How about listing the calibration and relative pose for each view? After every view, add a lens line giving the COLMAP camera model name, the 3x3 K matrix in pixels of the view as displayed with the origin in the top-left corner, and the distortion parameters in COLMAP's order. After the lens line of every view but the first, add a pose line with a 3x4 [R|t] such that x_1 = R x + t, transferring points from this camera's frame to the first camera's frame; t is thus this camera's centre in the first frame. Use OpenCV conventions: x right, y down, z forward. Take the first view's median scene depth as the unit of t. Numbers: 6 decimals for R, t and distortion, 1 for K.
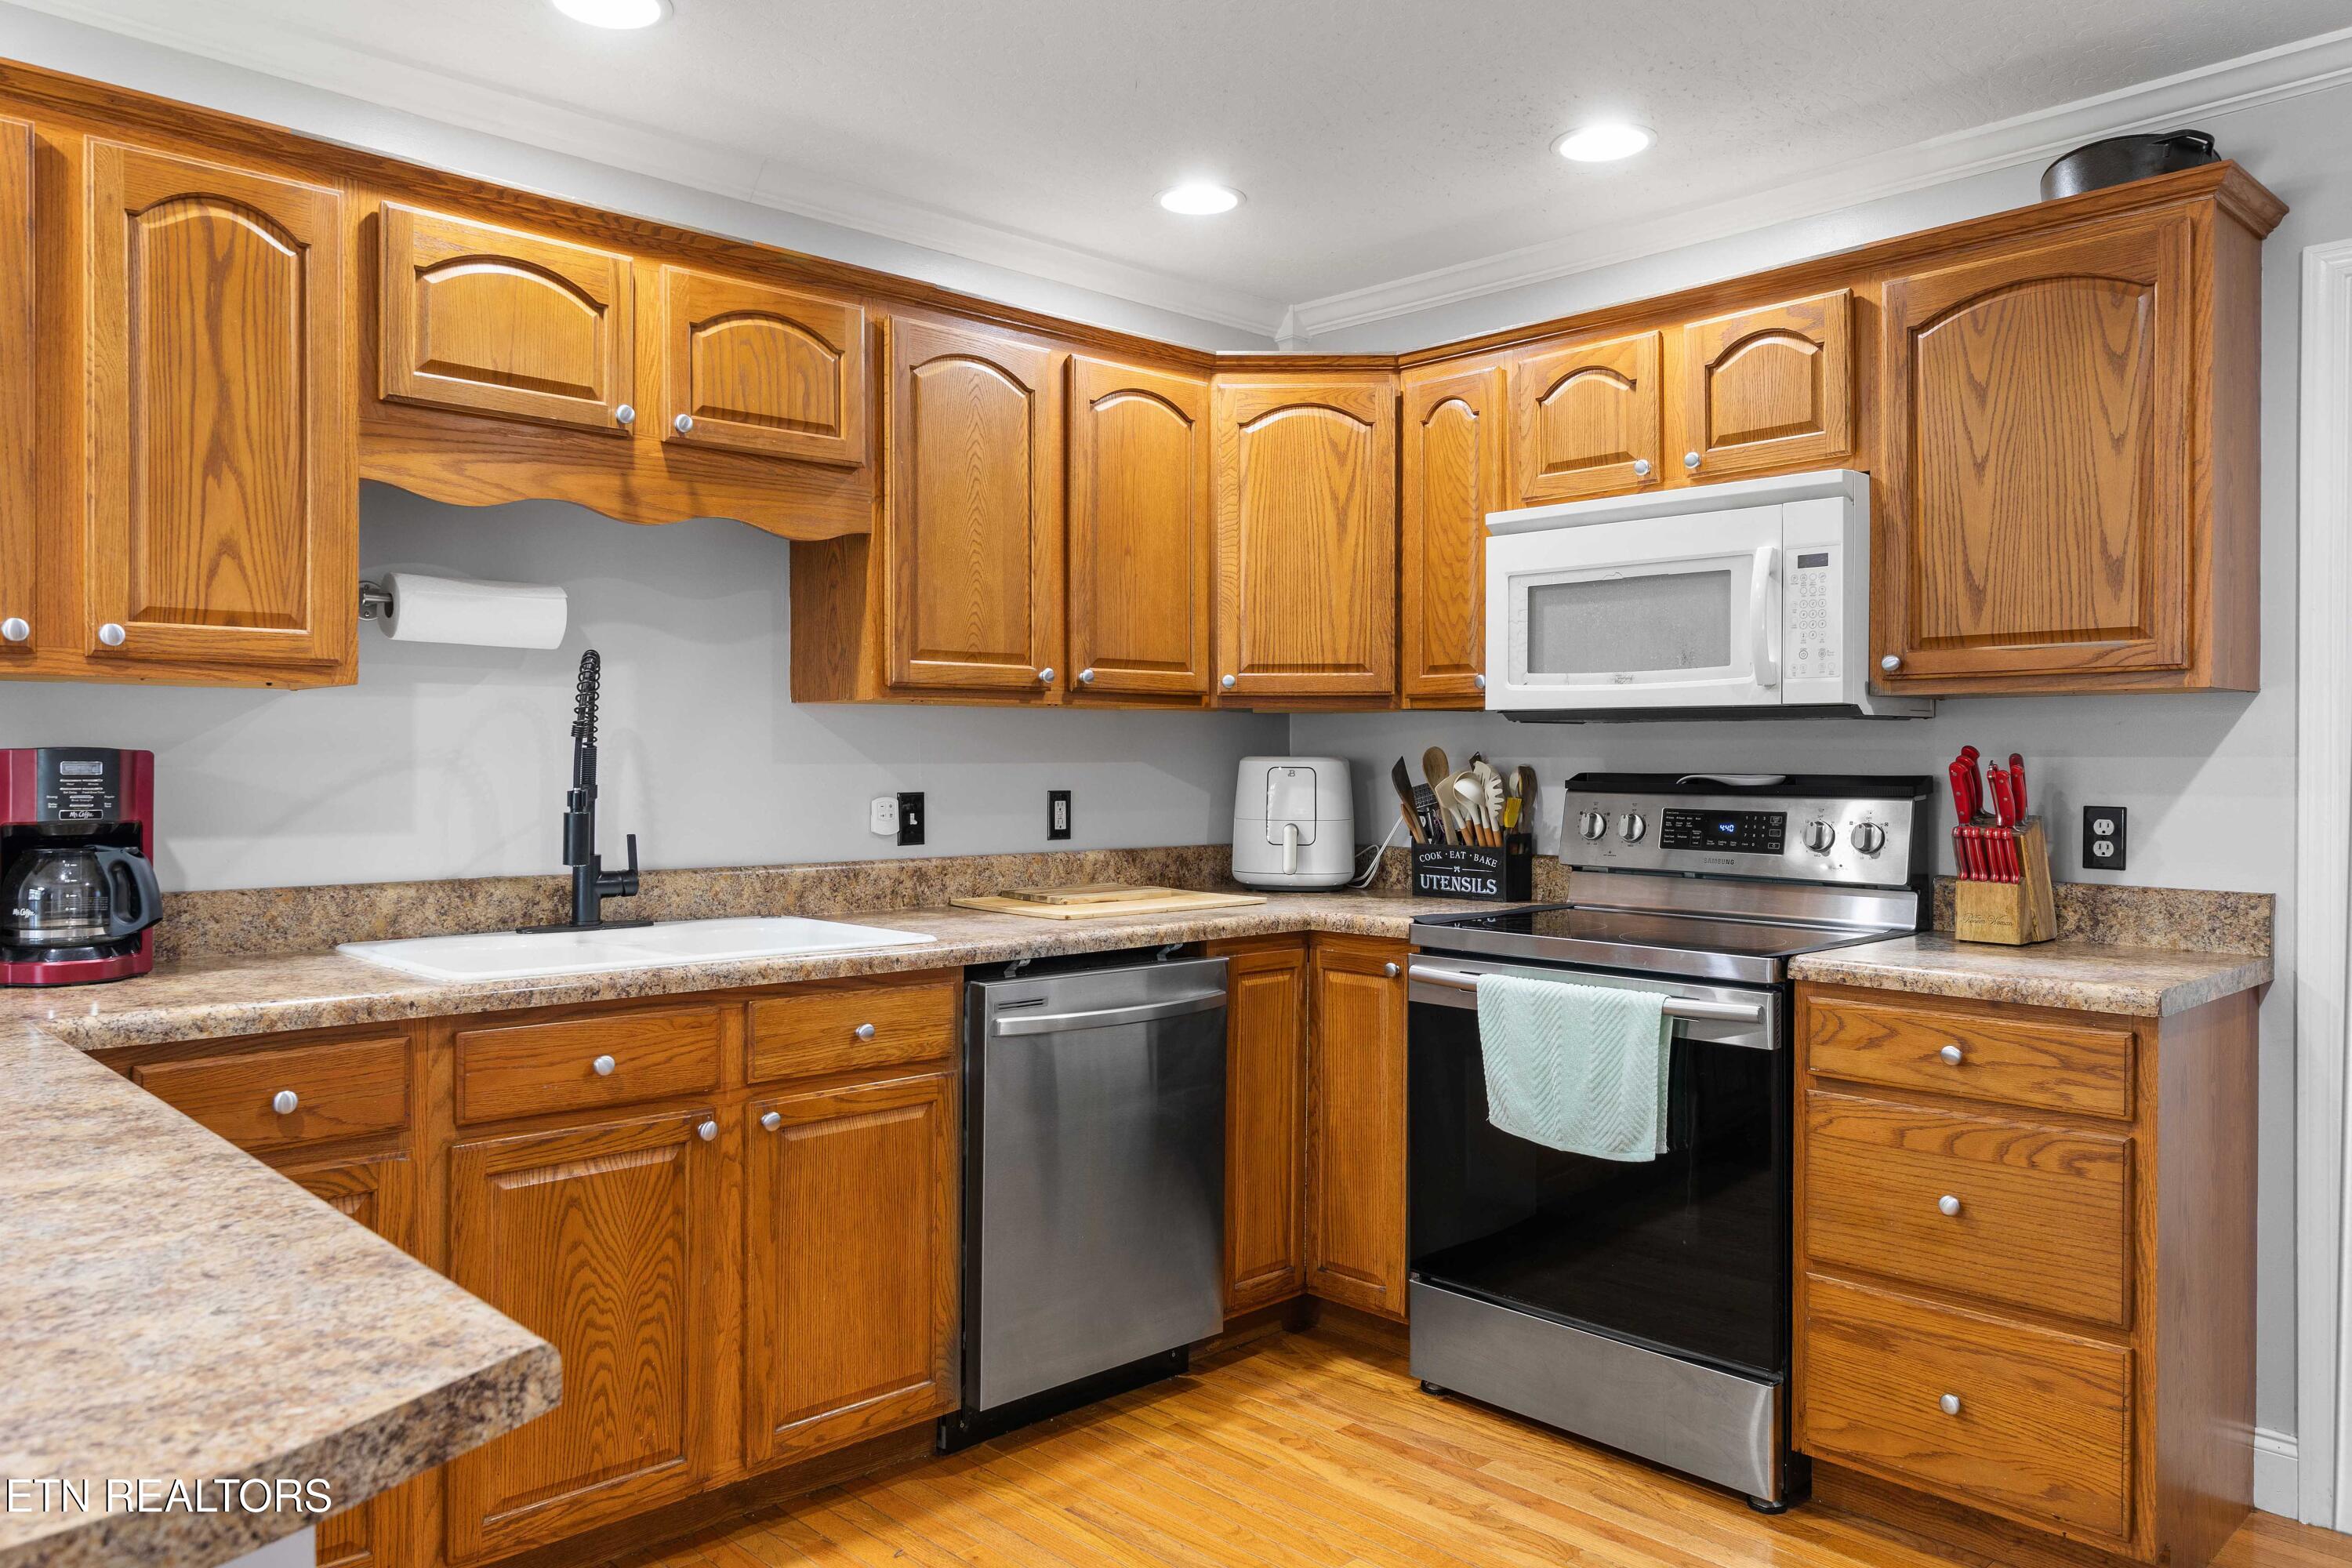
lens RADIAL K [[1580.2, 0, 1130.2], [0, 1580.2, 769.4], [0, 0, 1]] dist [-0.000247, 0.003475]
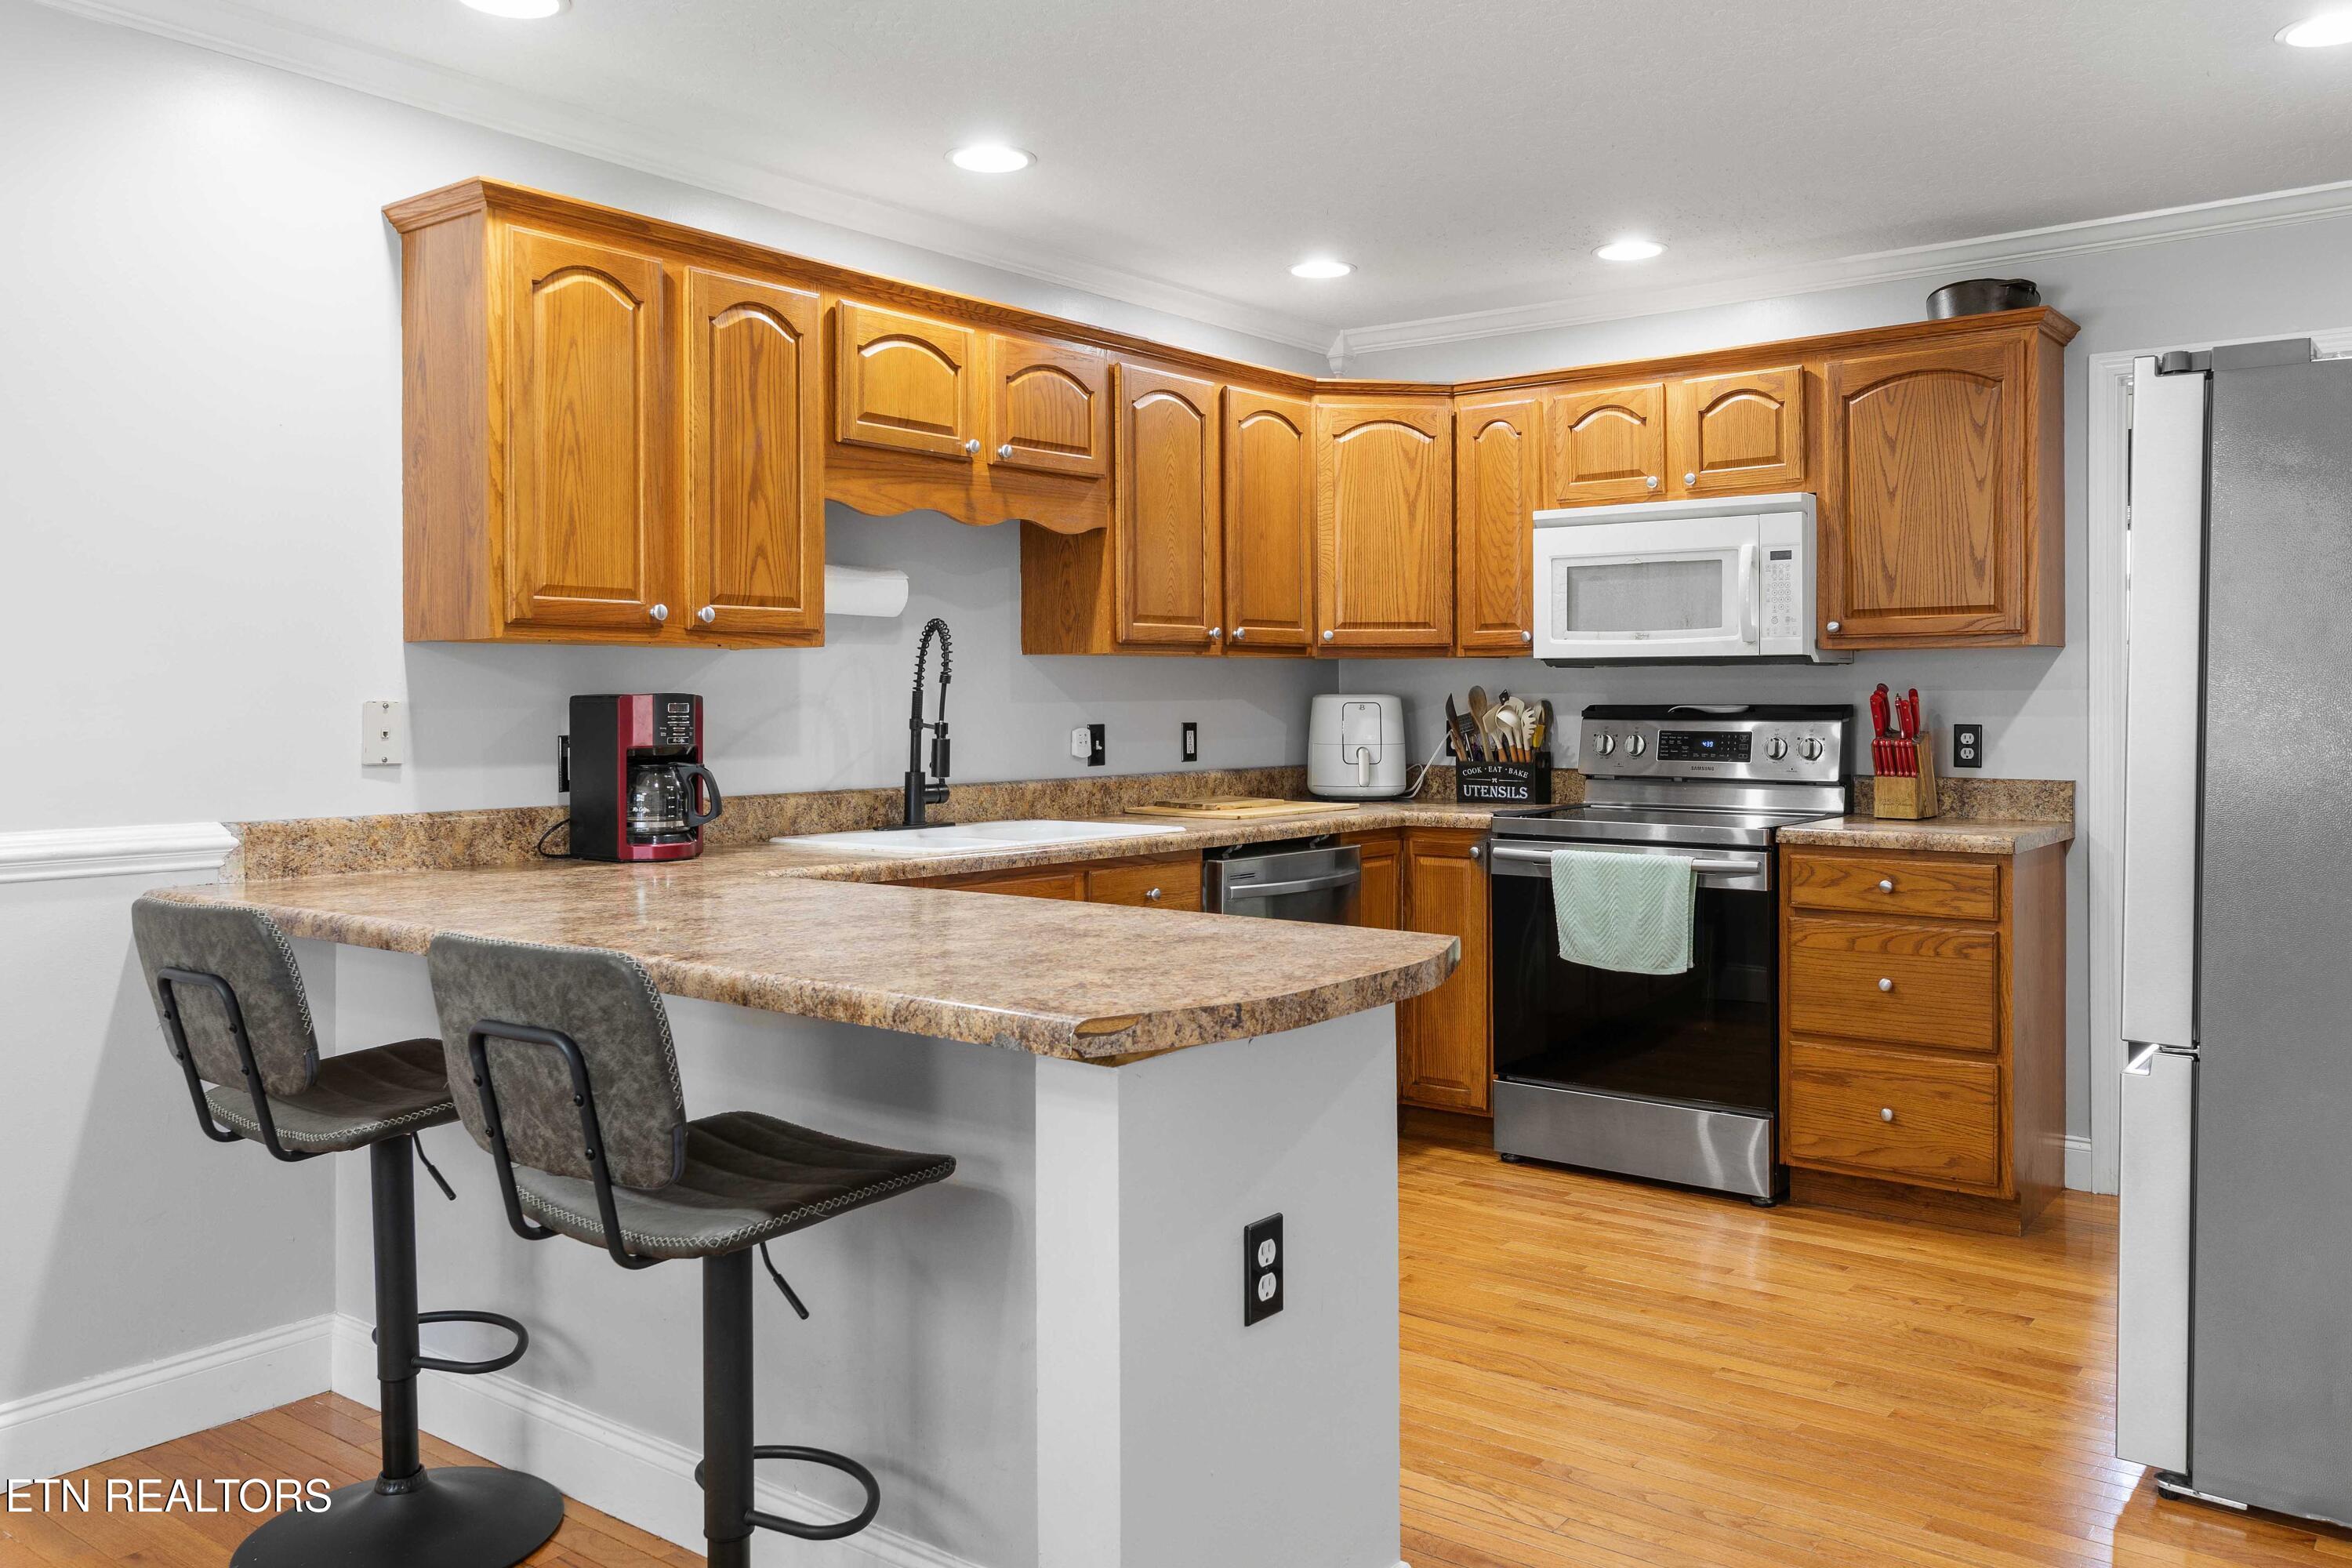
lens RADIAL K [[1703.2, 0, 1167.7], [0, 1703.2, 710.2], [0, 0, 1]] dist [0.001678, -0.002043]
pose [[0.988606, -0.008198, 0.150306, -0.354736], [0.007974, 0.999966, 0.002098, 0.001144], [-0.150318, -0.000876, 0.988637, -0.449675]]
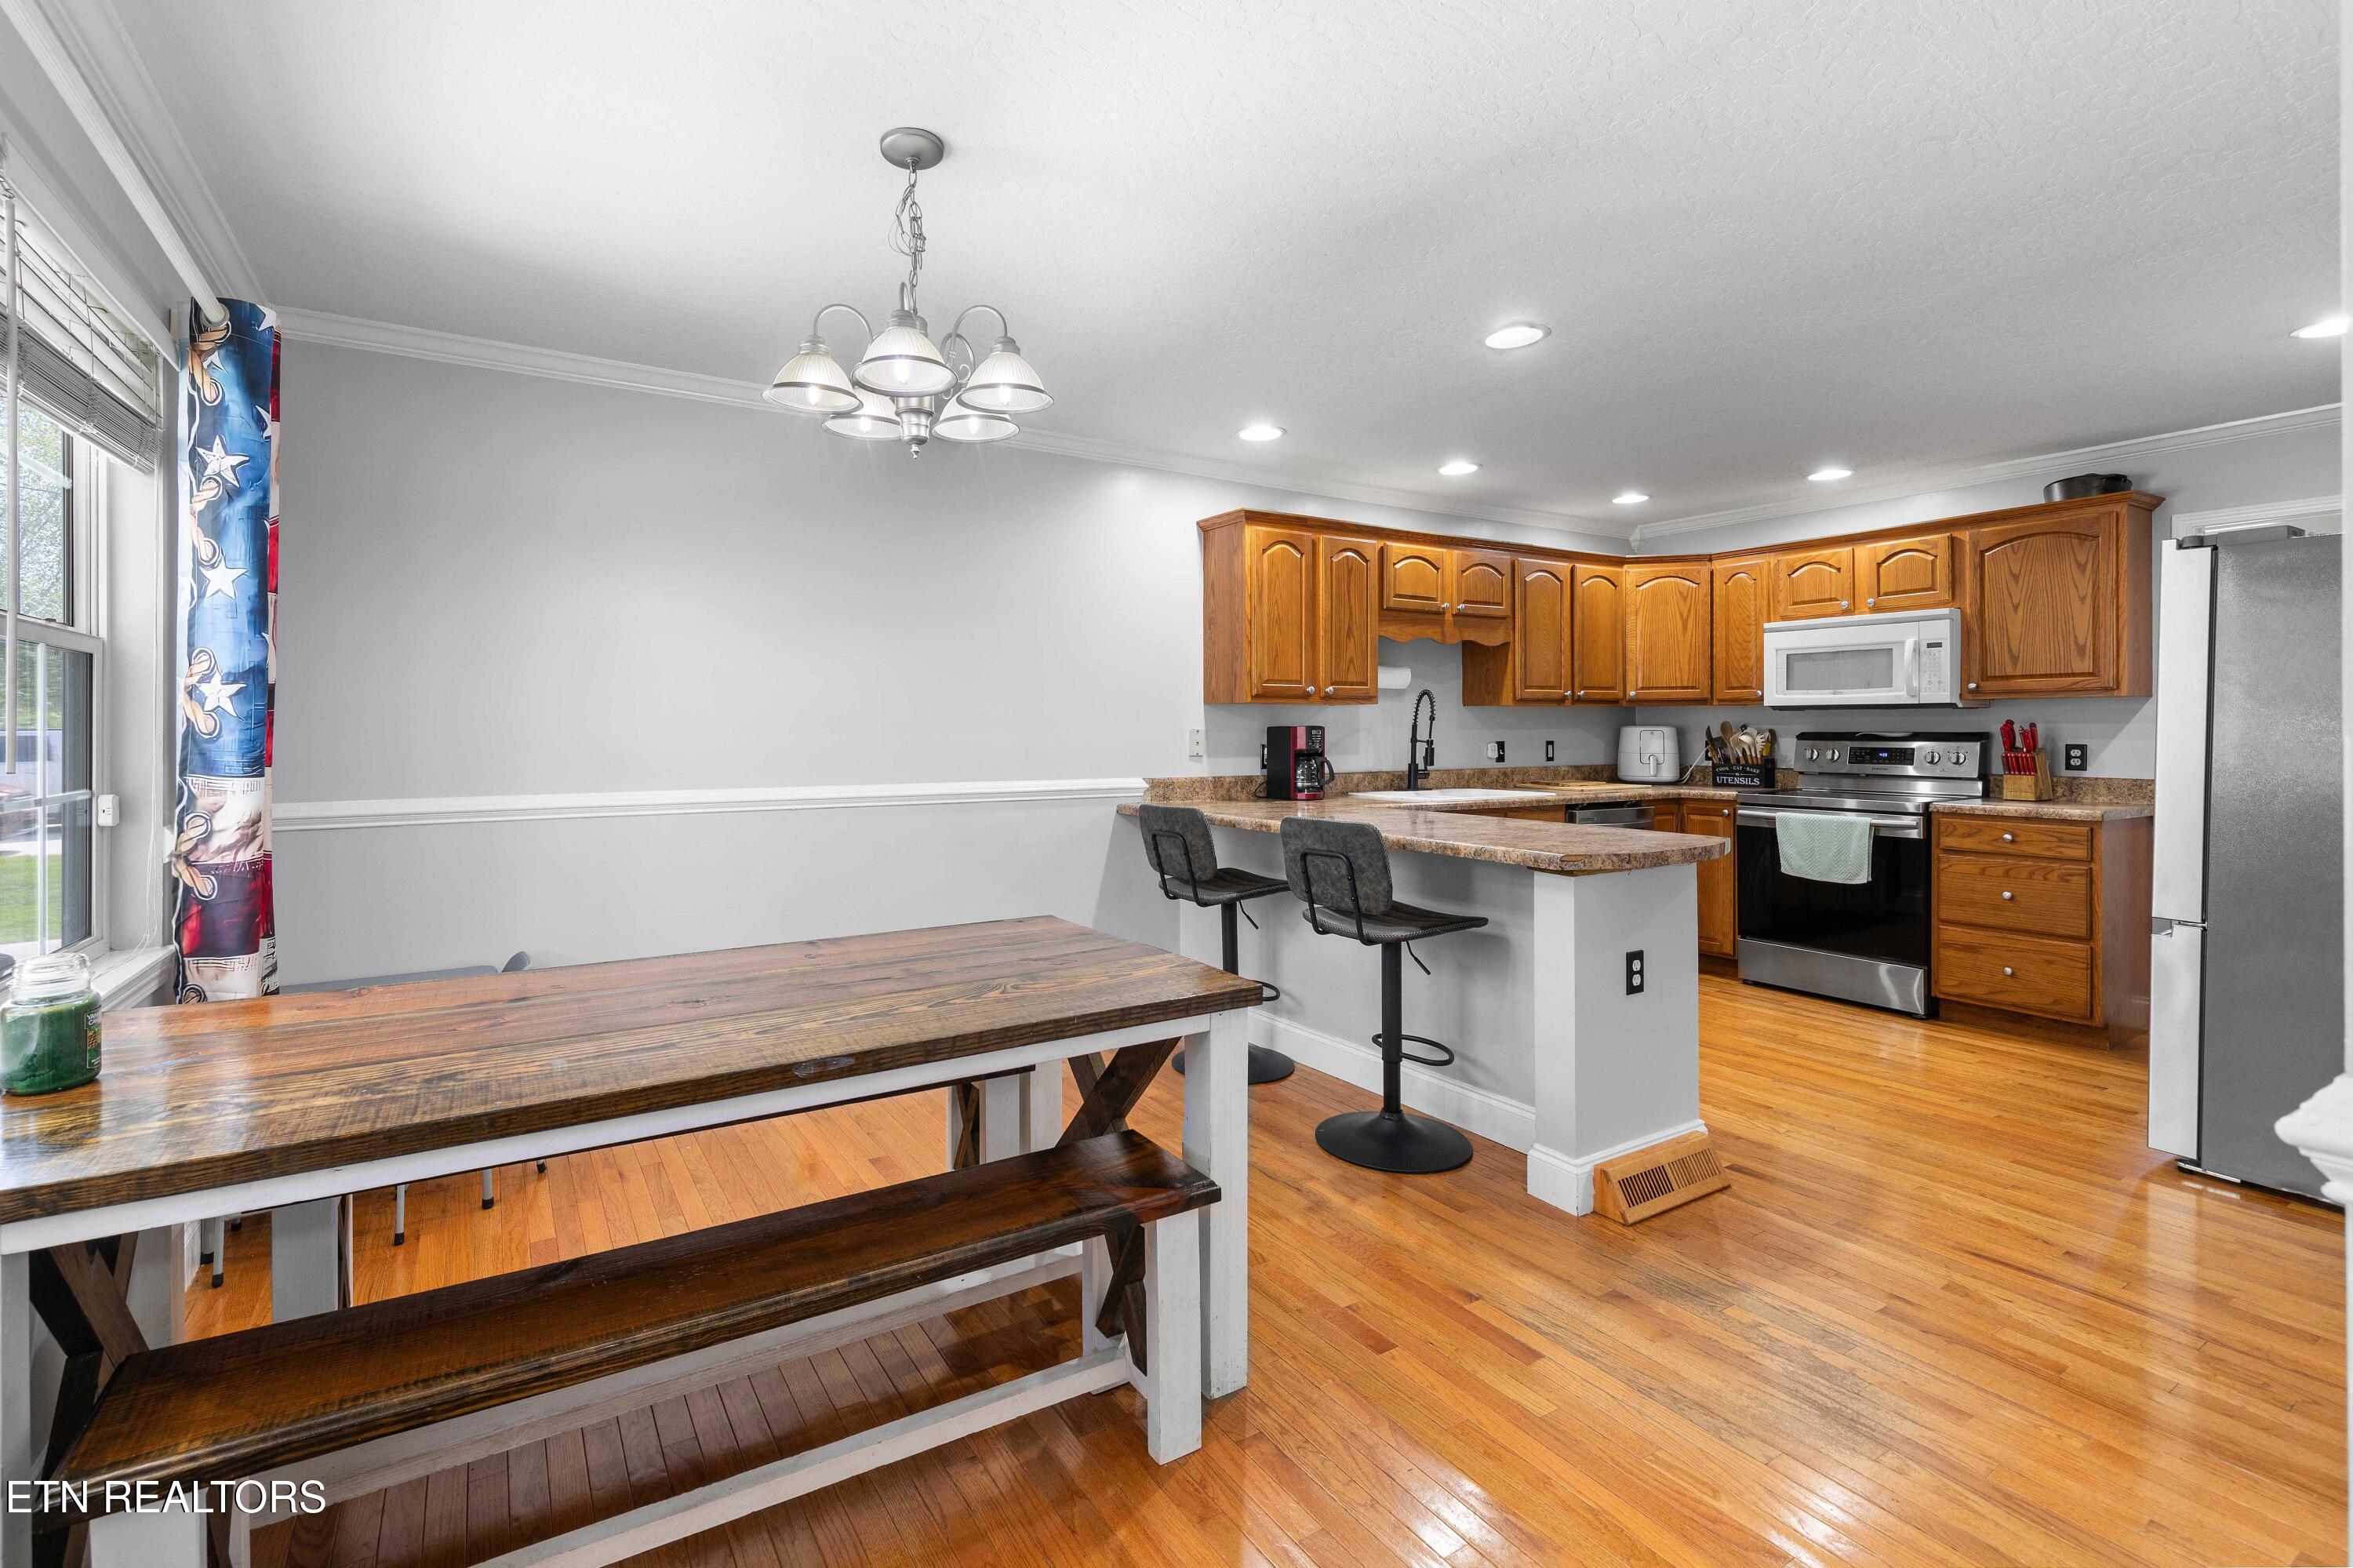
lens RADIAL K [[972.9, 0, 1105.9], [0, 972.9, 733.7], [0, 0, 1]] dist [0.001452, -0.000375]
pose [[0.974630, -0.005163, -0.223763, -0.493664], [0.004991, 0.999987, -0.001337, 0.002012], [0.223767, 0.000186, 0.974643, -0.778789]]
